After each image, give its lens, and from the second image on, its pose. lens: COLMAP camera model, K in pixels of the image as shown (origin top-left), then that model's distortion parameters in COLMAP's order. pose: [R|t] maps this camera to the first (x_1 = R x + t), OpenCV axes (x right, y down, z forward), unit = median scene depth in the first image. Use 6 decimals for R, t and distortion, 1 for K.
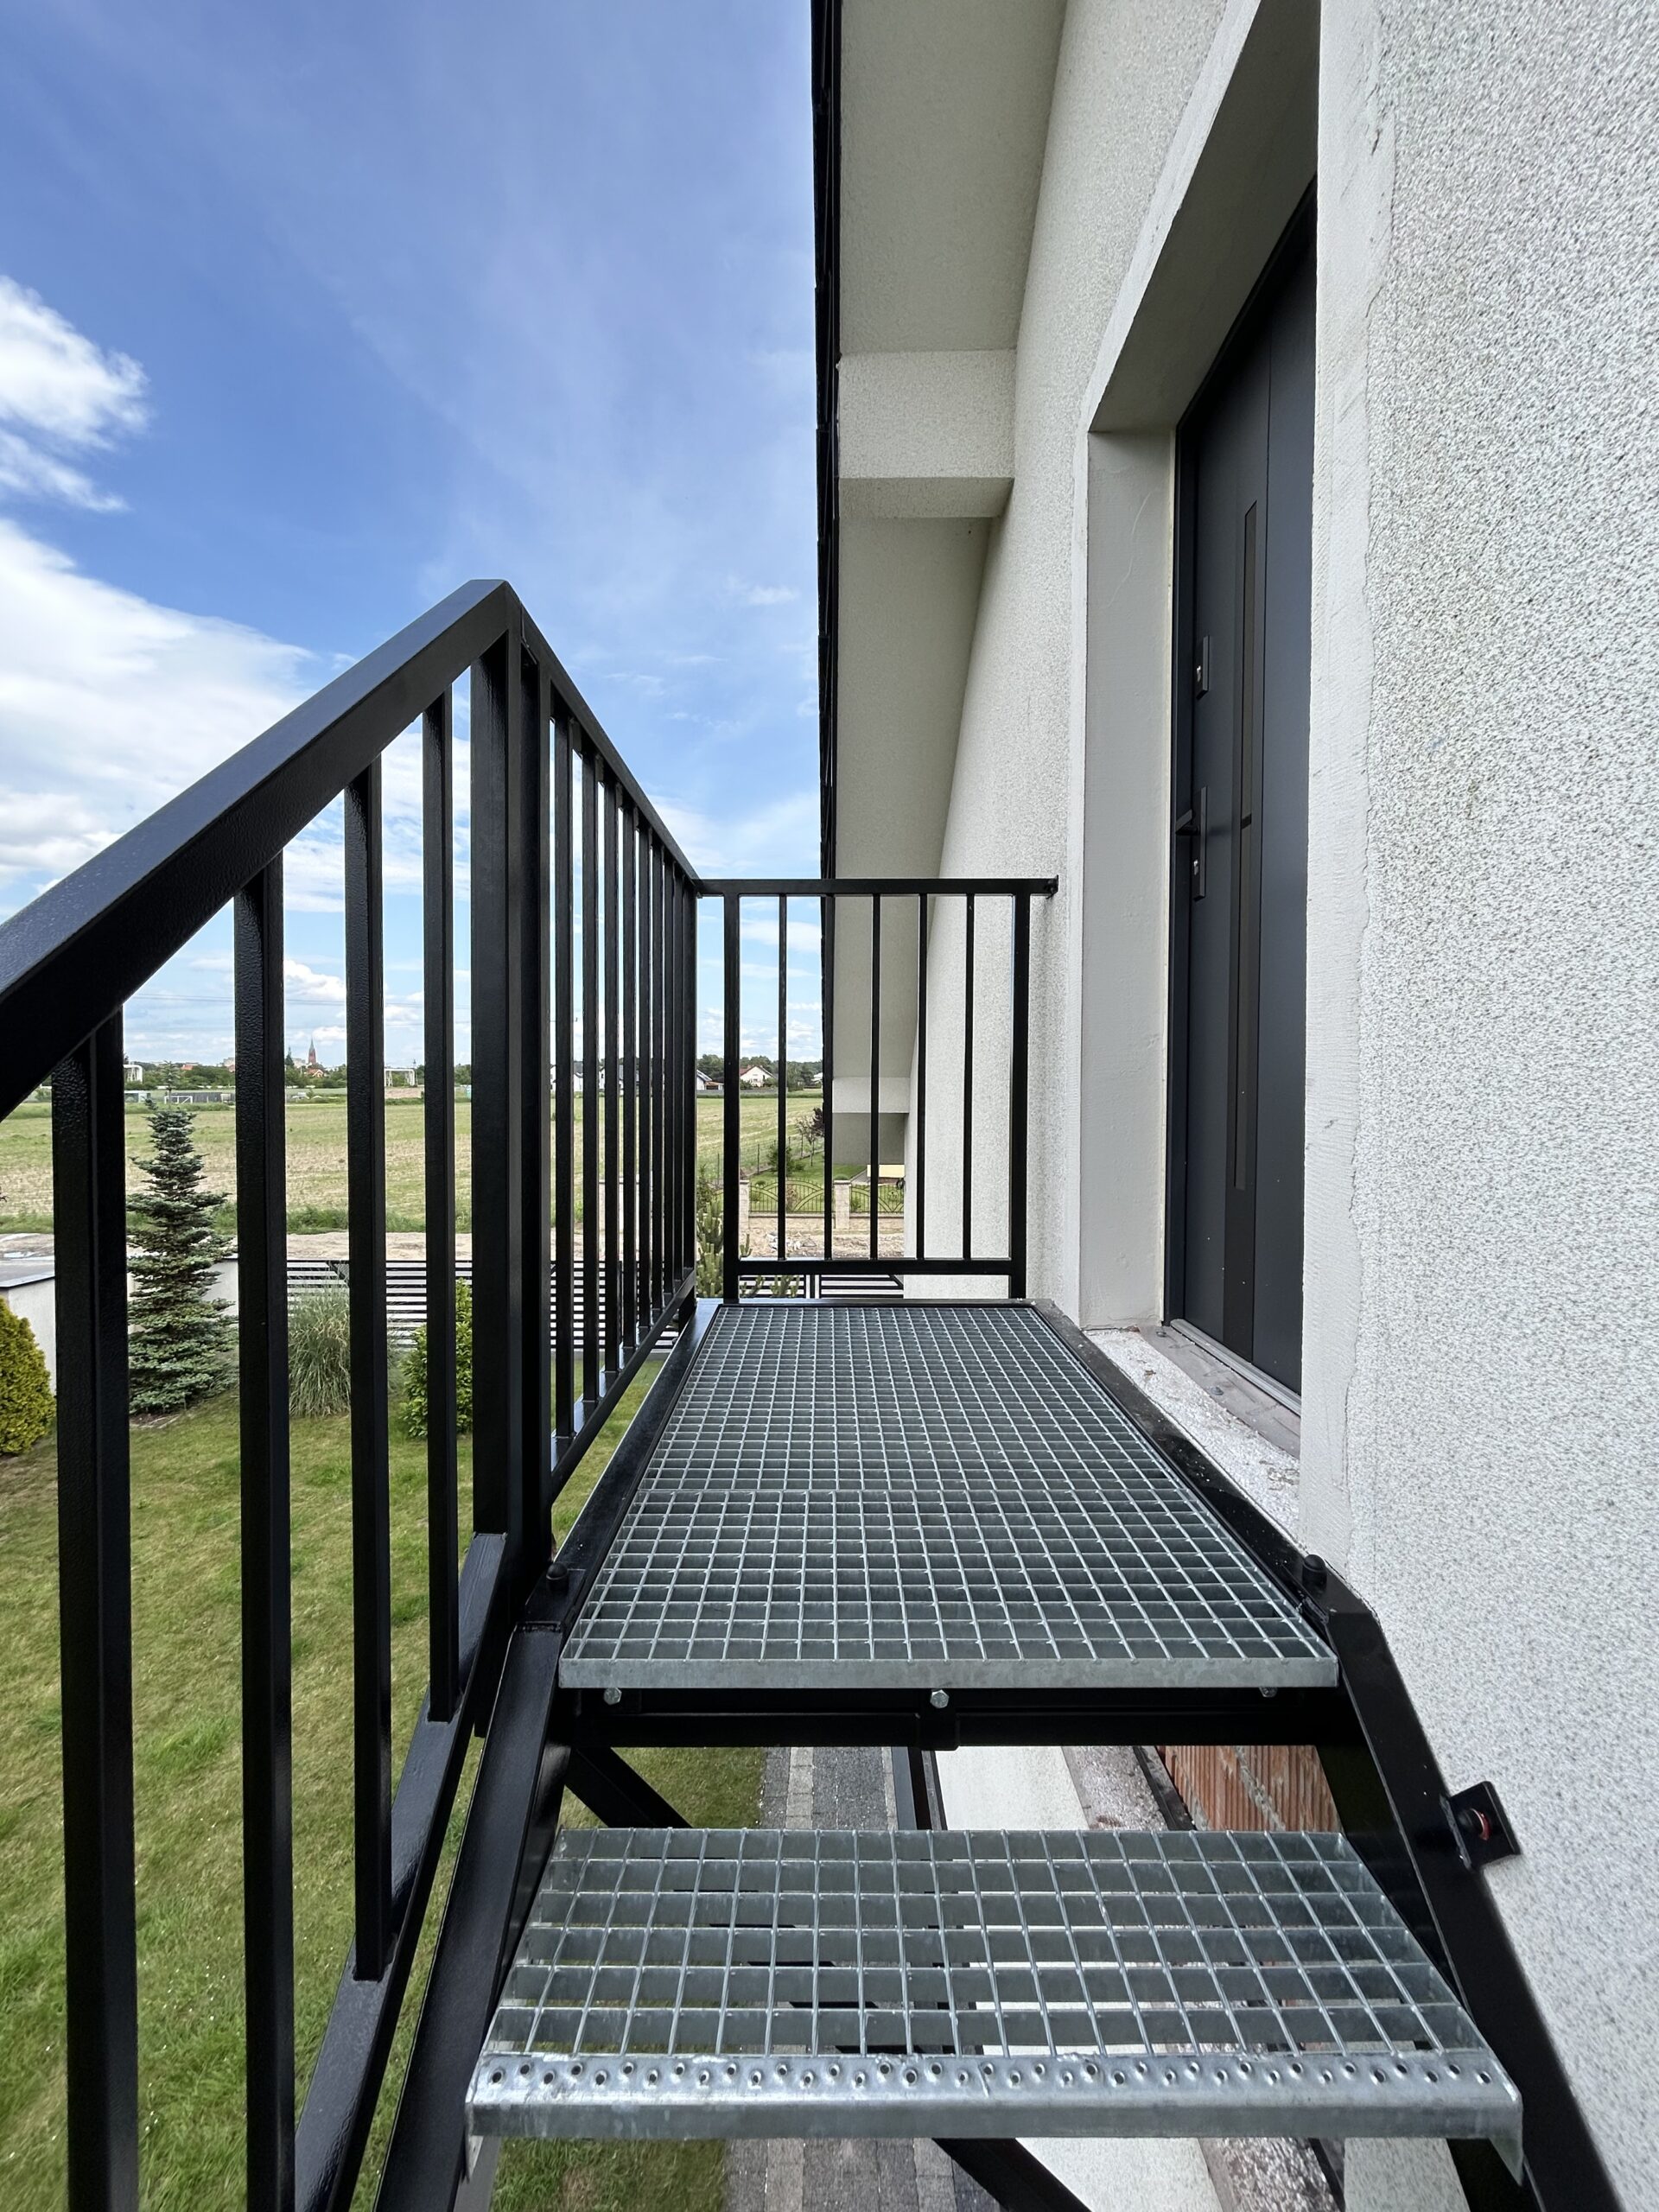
lens RADIAL K [[903.1, 0, 832.3], [0, 903.1, 1105.6], [0, 0, 1]] dist [0.002973, 0.000350]
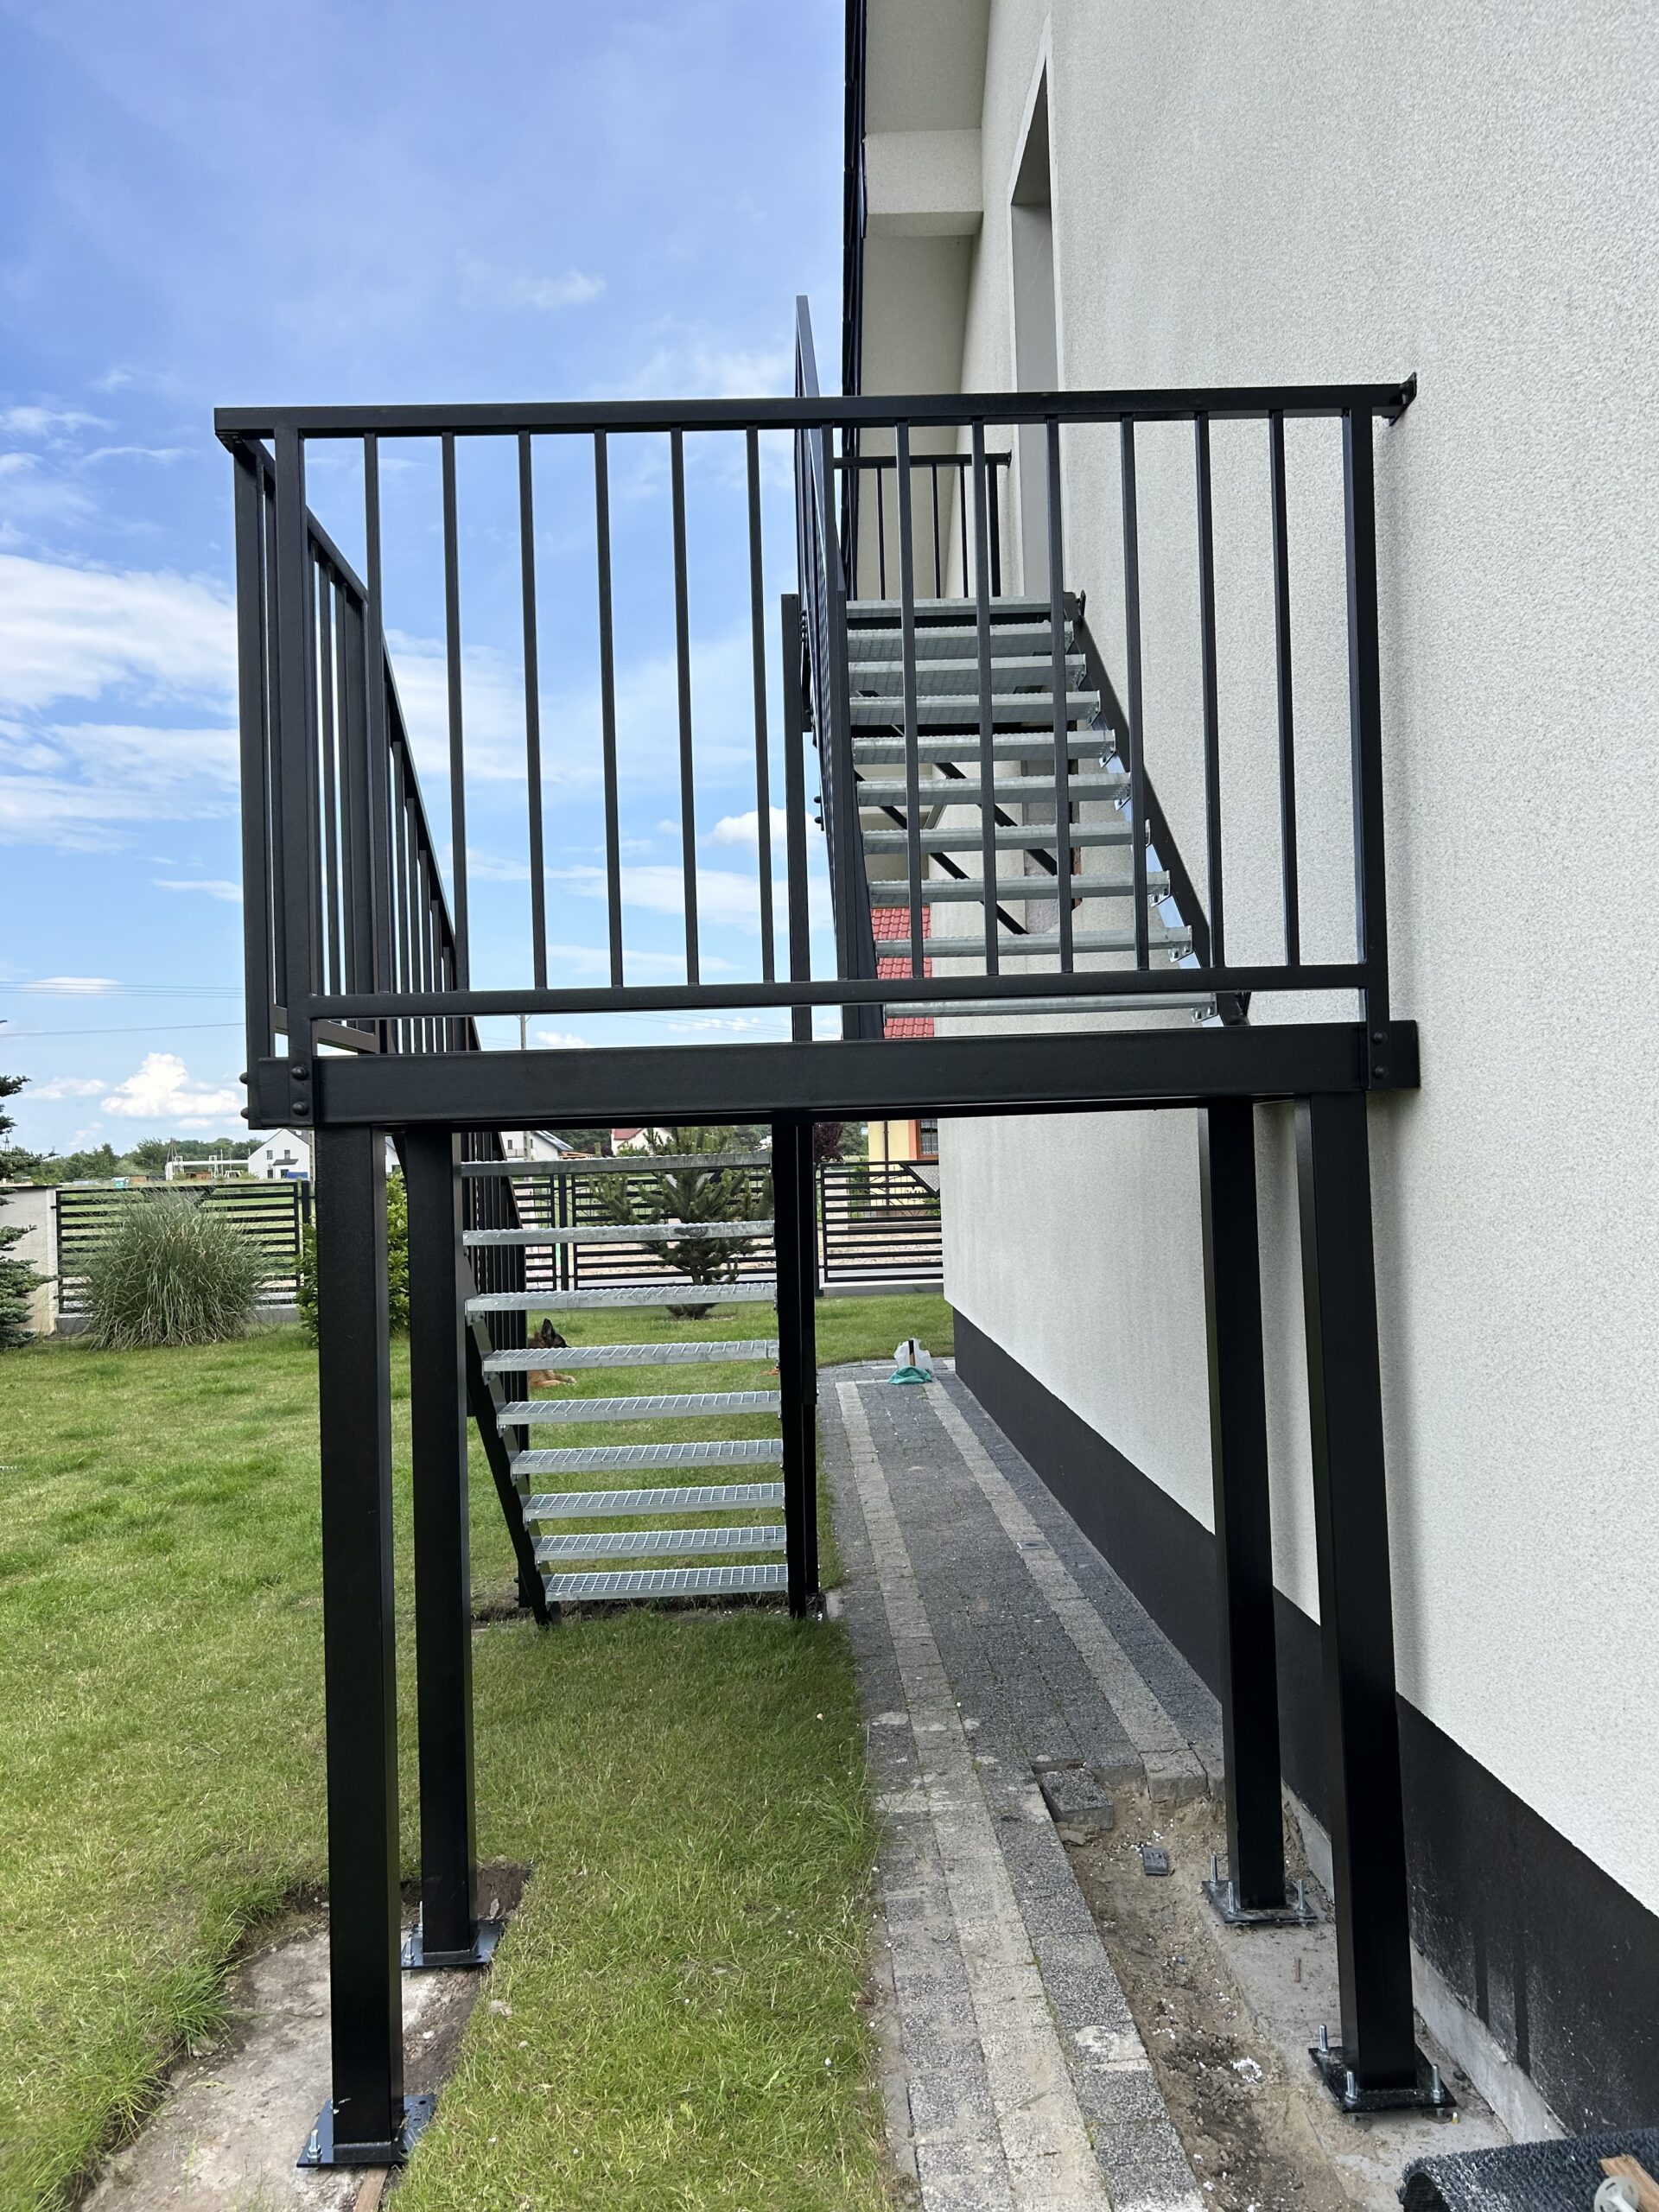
lens RADIAL K [[1657.8, 0, 849.7], [0, 1657.8, 1111.8], [0, 0, 1]] dist [0.048898, -0.007110]
pose [[0.998858, -0.034896, 0.032636, -0.168853], [0.036512, 0.998067, -0.050300, 0.956674], [-0.030818, 0.051434, 0.998201, -1.750450]]
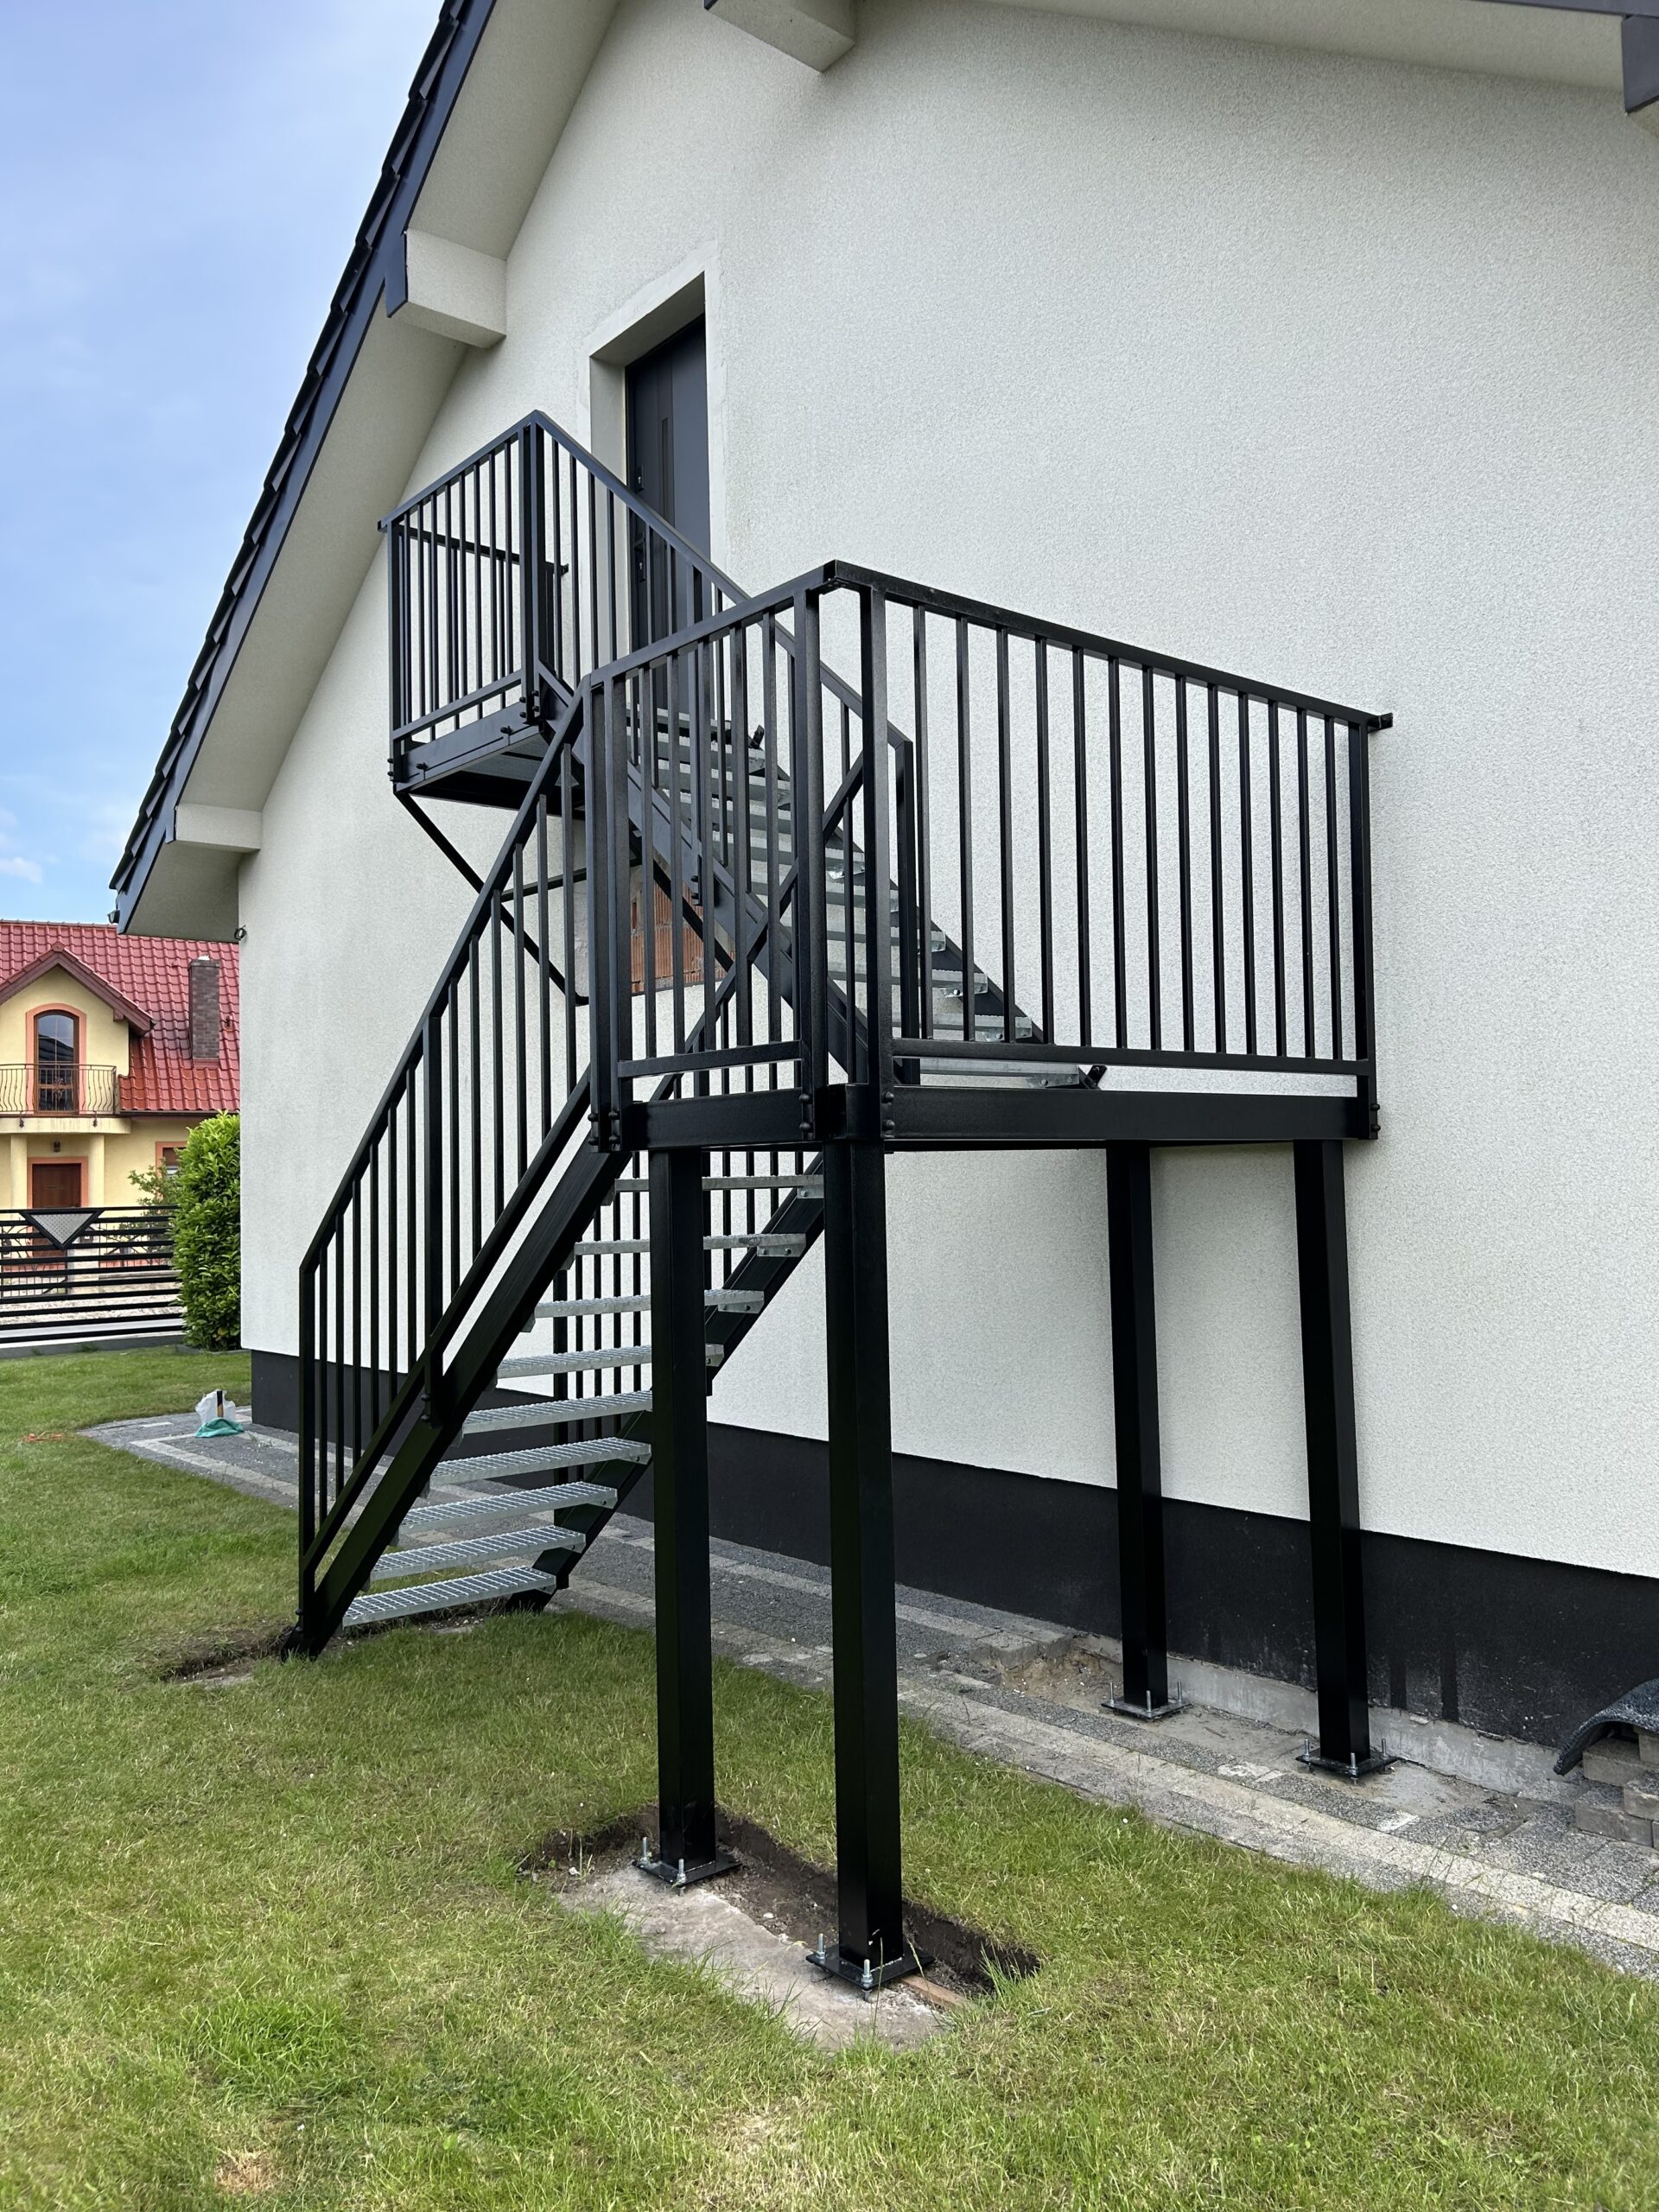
lens RADIAL K [[1657.8, 0, 842.4], [0, 1657.8, 1099.6], [0, 0, 1]] dist [0.048898, -0.007110]
pose [[0.771922, 0.009747, 0.635643, -1.295626], [0.041597, 0.996965, -0.065803, 0.952574], [-0.634355, 0.077235, 0.769174, -1.690024]]
